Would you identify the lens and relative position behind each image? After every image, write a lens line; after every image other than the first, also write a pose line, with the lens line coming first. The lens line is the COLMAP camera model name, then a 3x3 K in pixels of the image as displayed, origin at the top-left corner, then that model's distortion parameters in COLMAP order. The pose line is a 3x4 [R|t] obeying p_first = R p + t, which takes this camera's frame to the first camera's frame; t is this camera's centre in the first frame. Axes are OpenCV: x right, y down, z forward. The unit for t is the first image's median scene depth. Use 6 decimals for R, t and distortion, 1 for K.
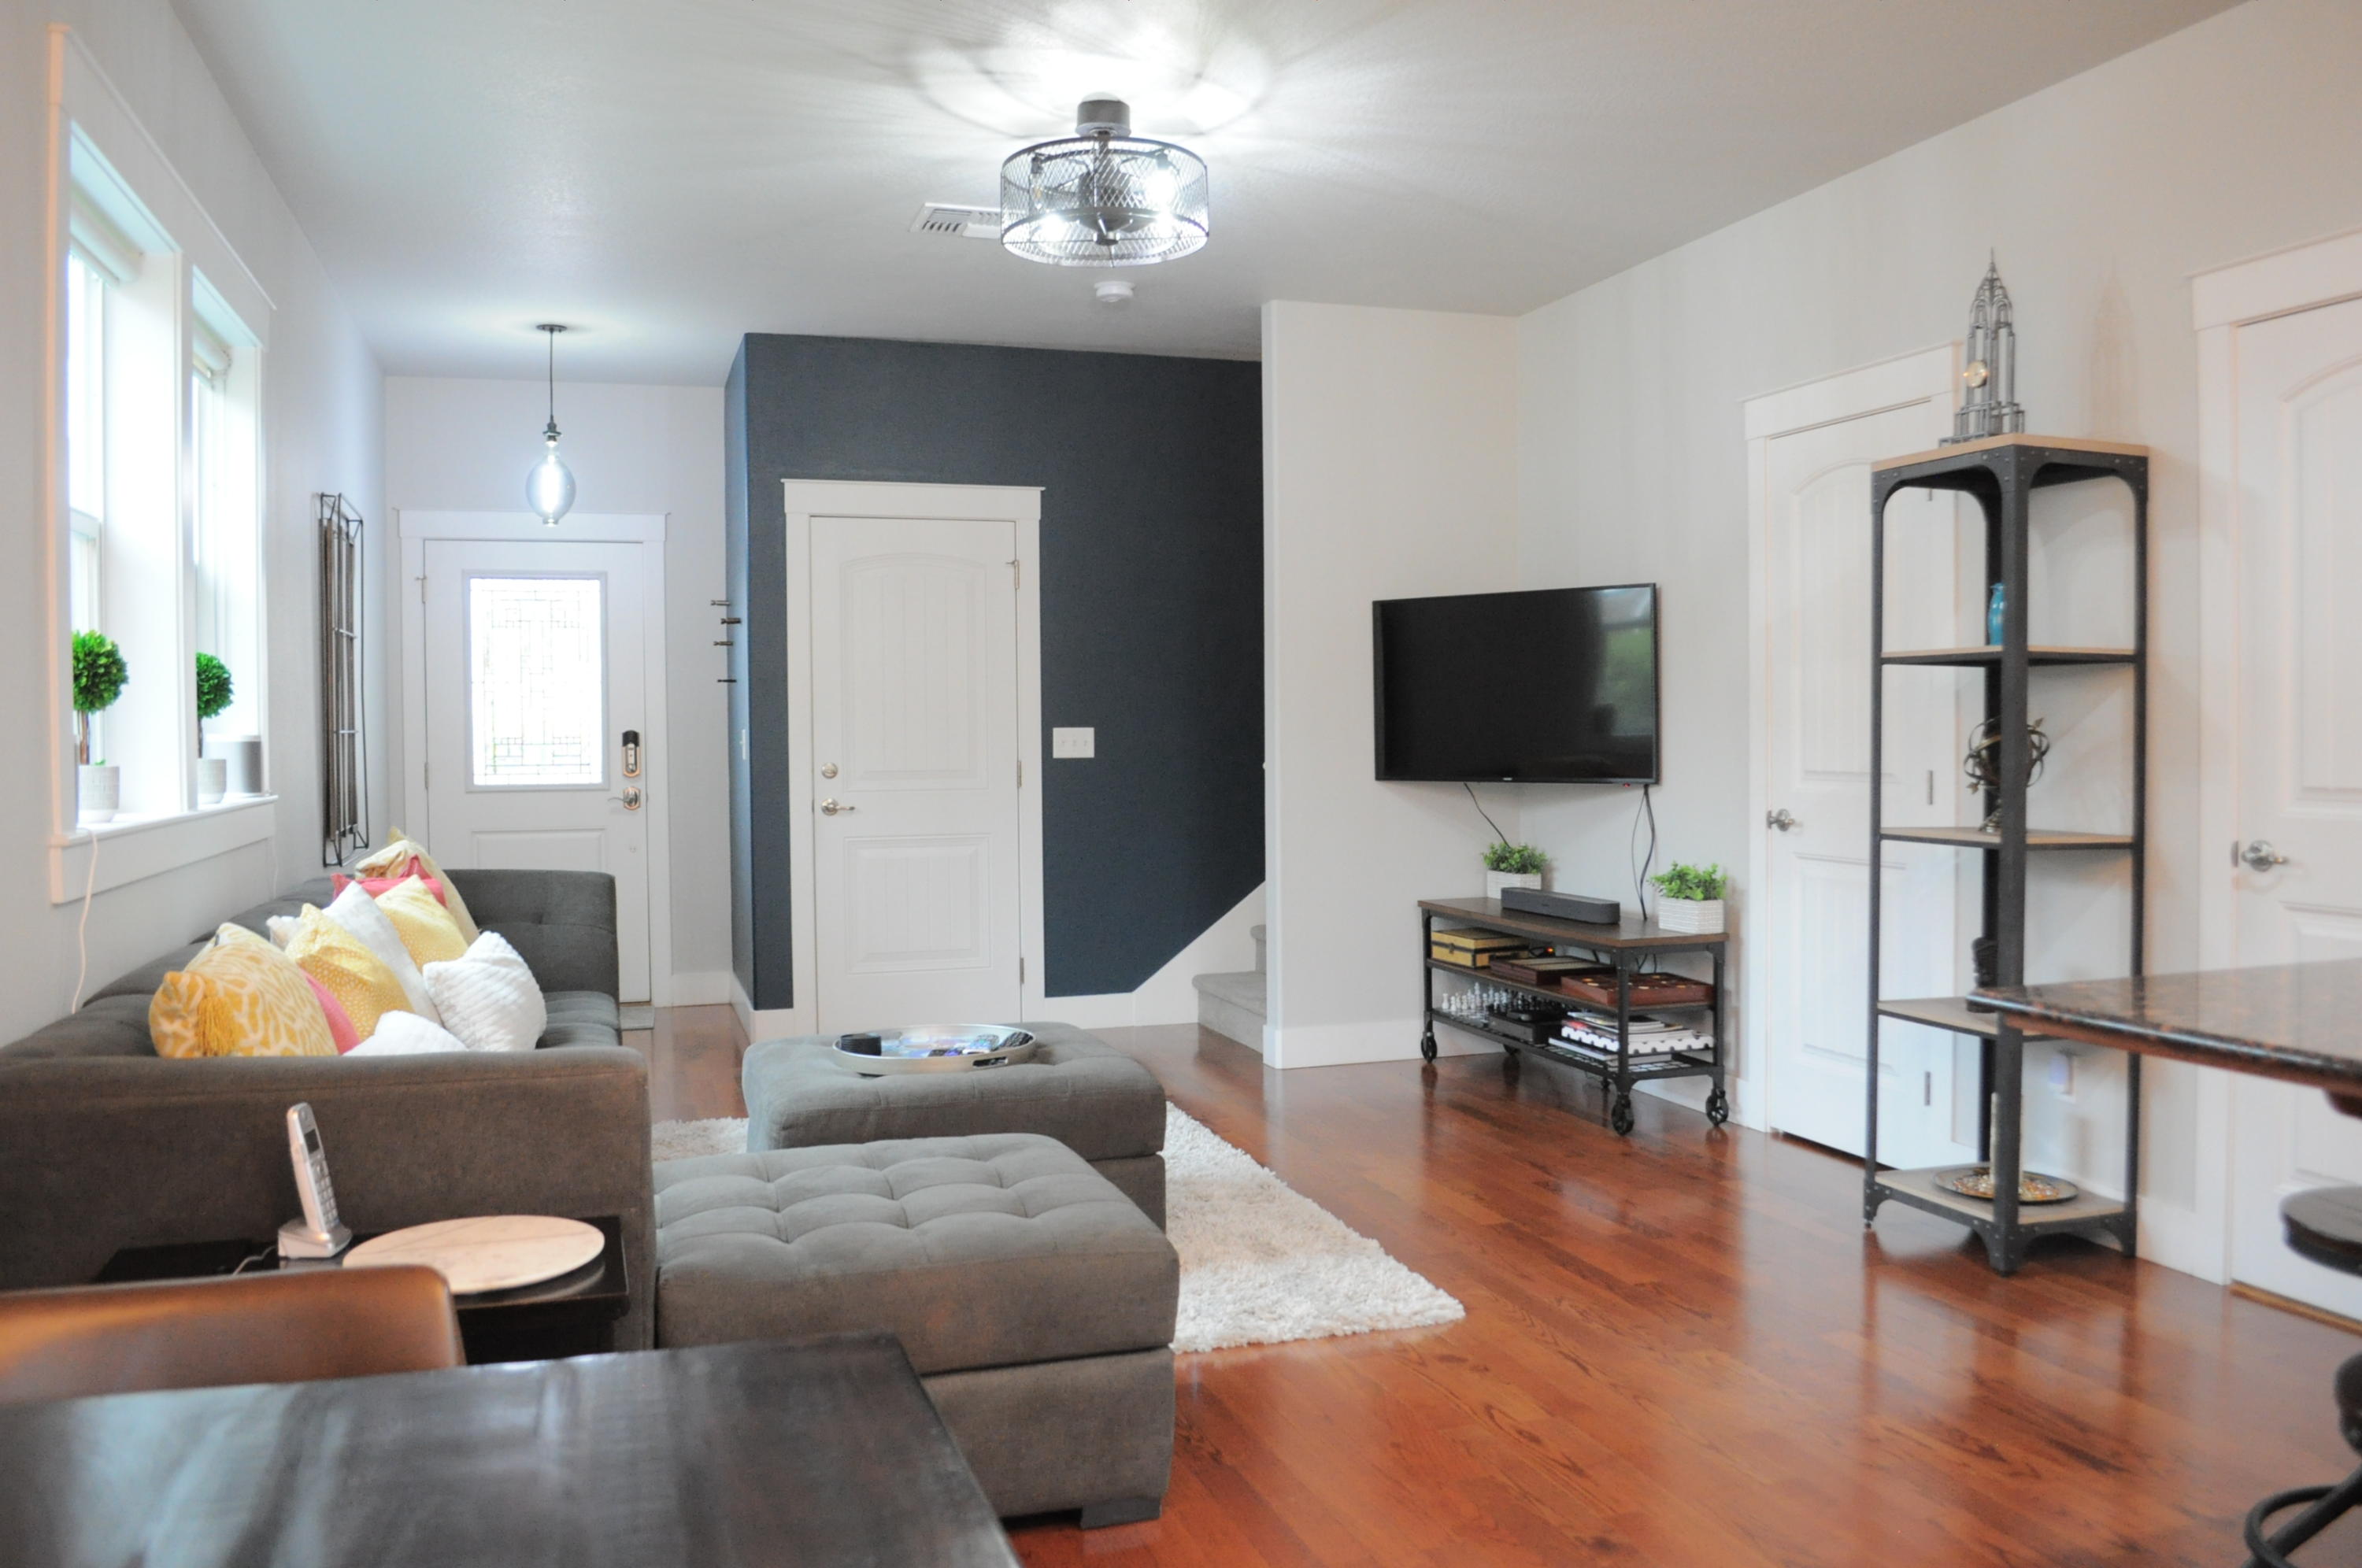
lens RADIAL K [[1874.4, 0, 1185.2], [0, 1874.4, 777.0], [0, 0, 1]] dist [-0.080289, -0.002629]
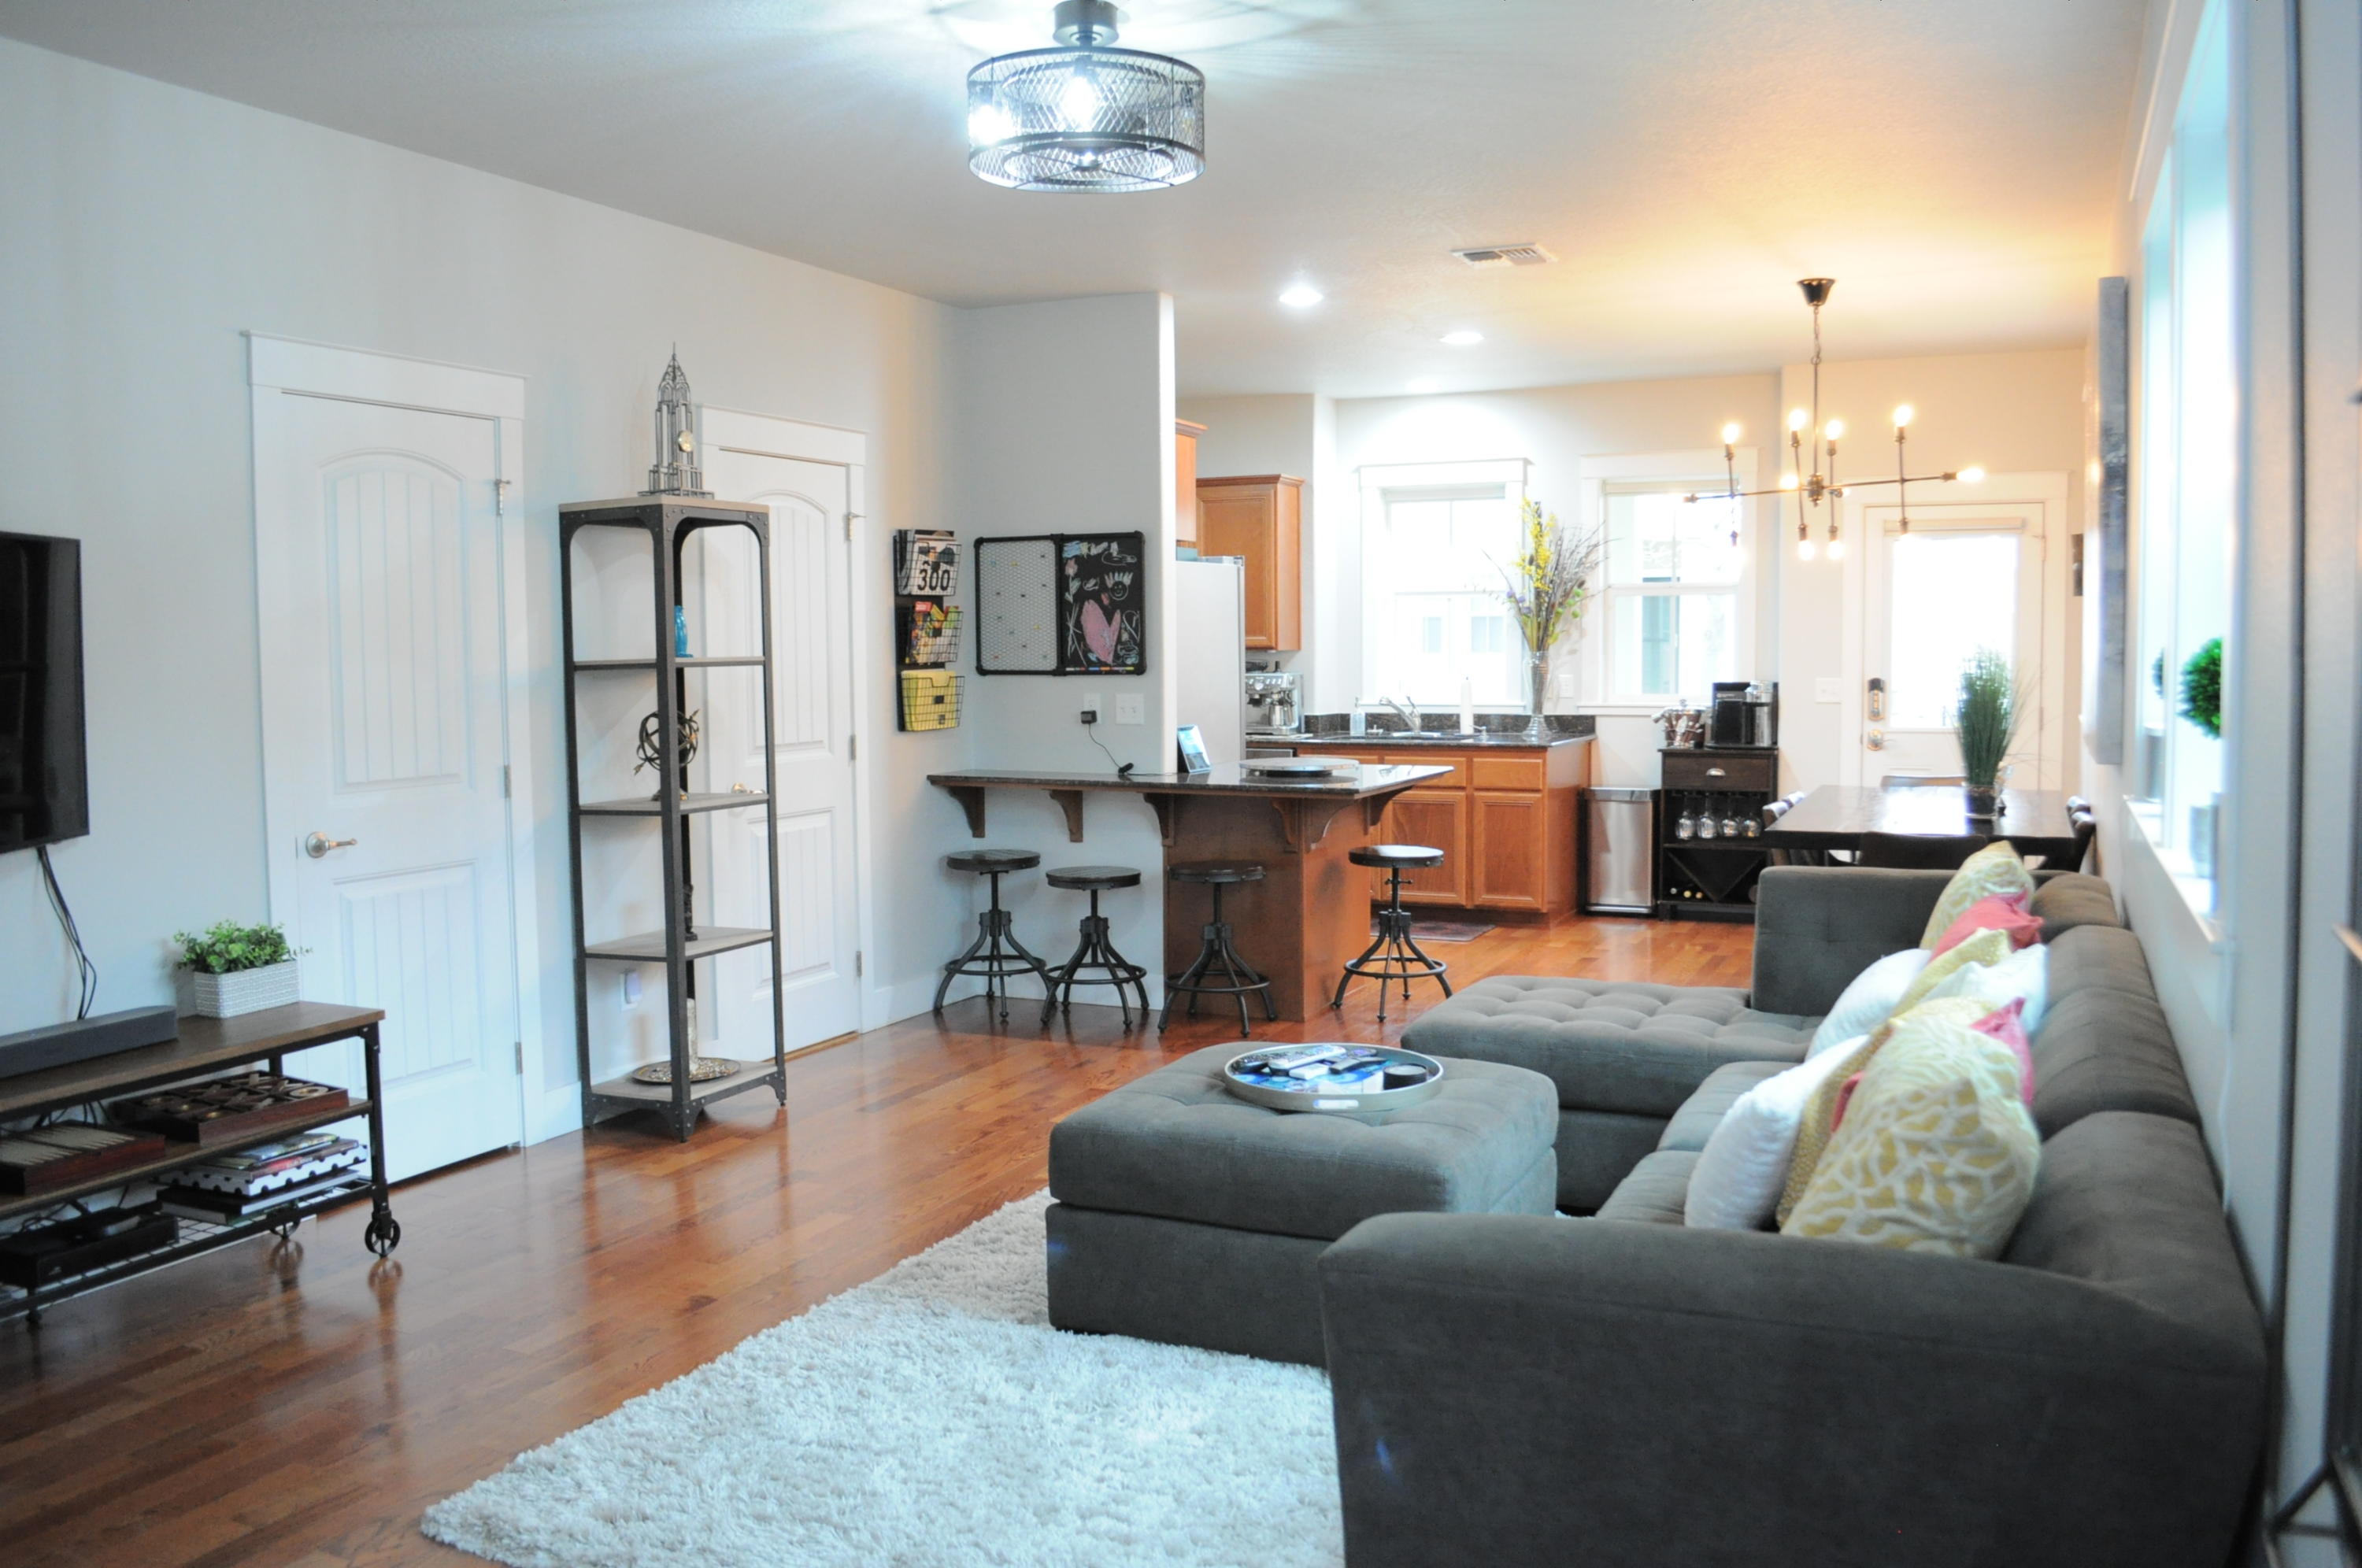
lens RADIAL K [[1874.4, 0, 1193.2], [0, 1874.4, 782.9], [0, 0, 1]] dist [-0.080289, -0.002629]
pose [[-0.746147, -0.037527, 0.664723, -0.421133], [0.023988, 0.996247, 0.083169, -0.048315], [-0.665349, 0.078002, -0.742446, 1.027332]]
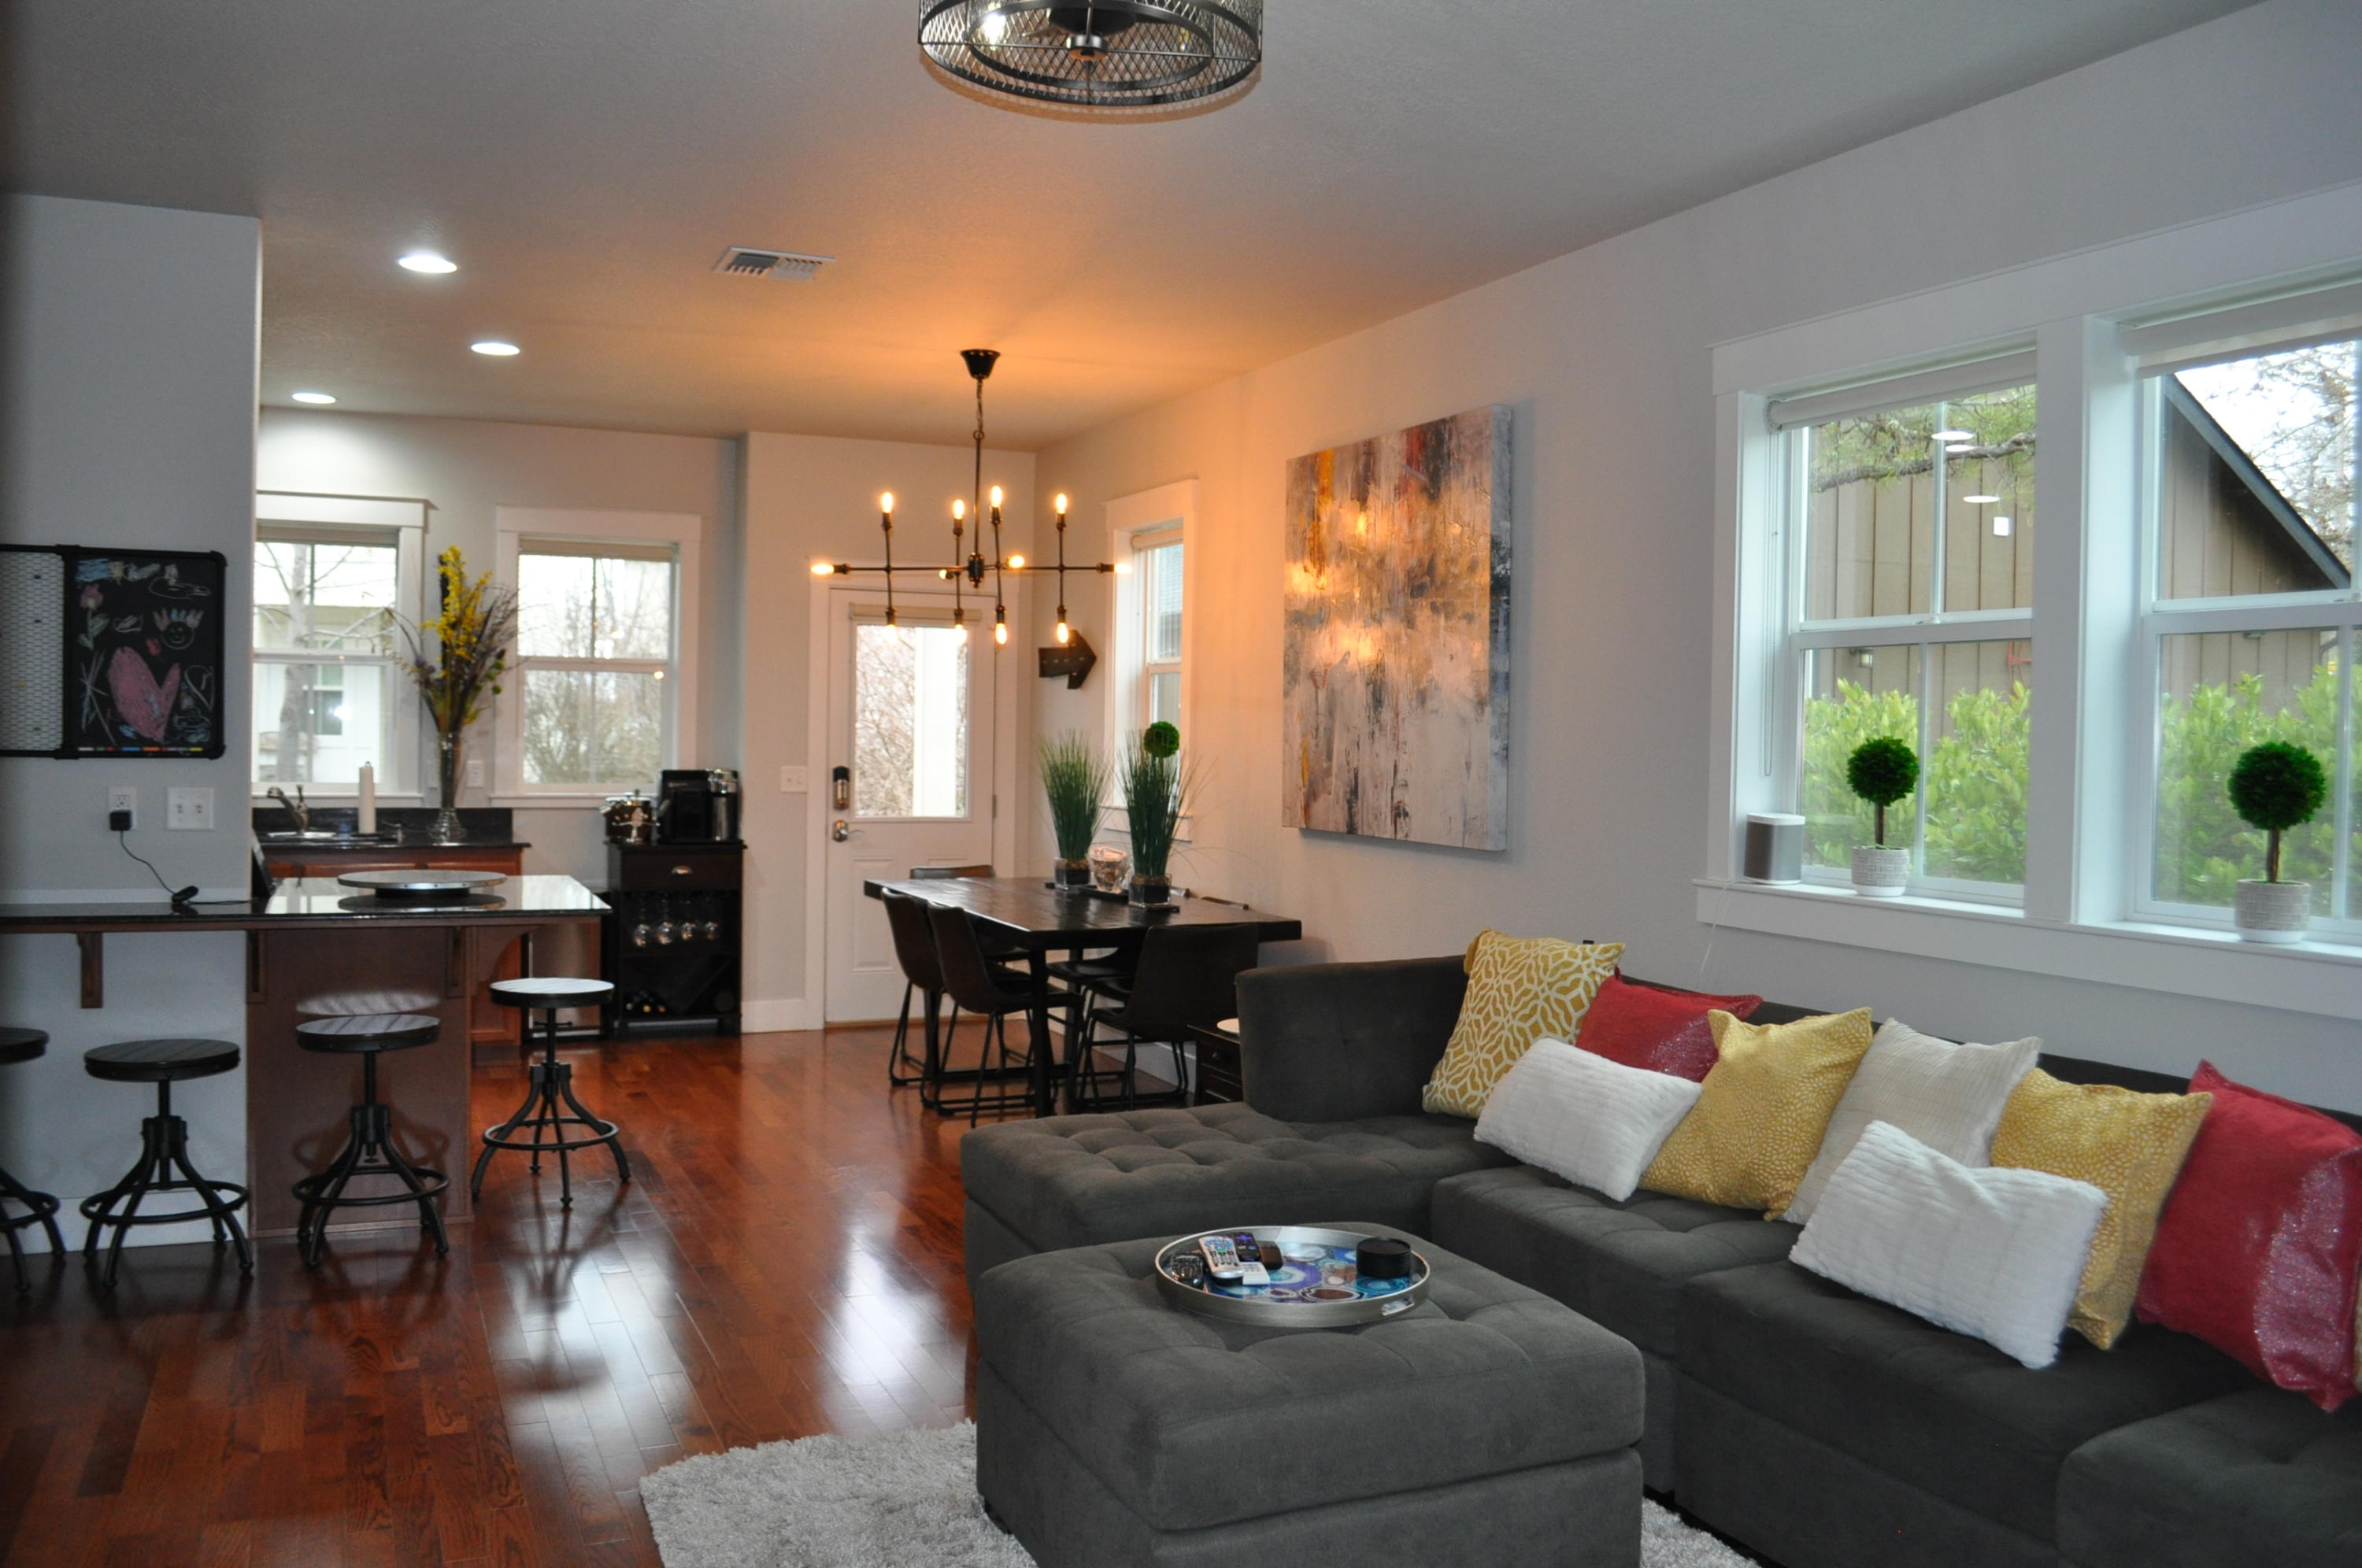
lens RADIAL K [[1874.4, 0, 1181.8], [0, 1874.4, 779.5], [0, 0, 1]] dist [-0.080289, -0.002629]
pose [[-0.992056, -0.009728, -0.125422, 0.048143], [-0.014949, 0.999057, 0.040754, -0.048541], [0.124907, 0.042305, -0.991266, 1.015660]]
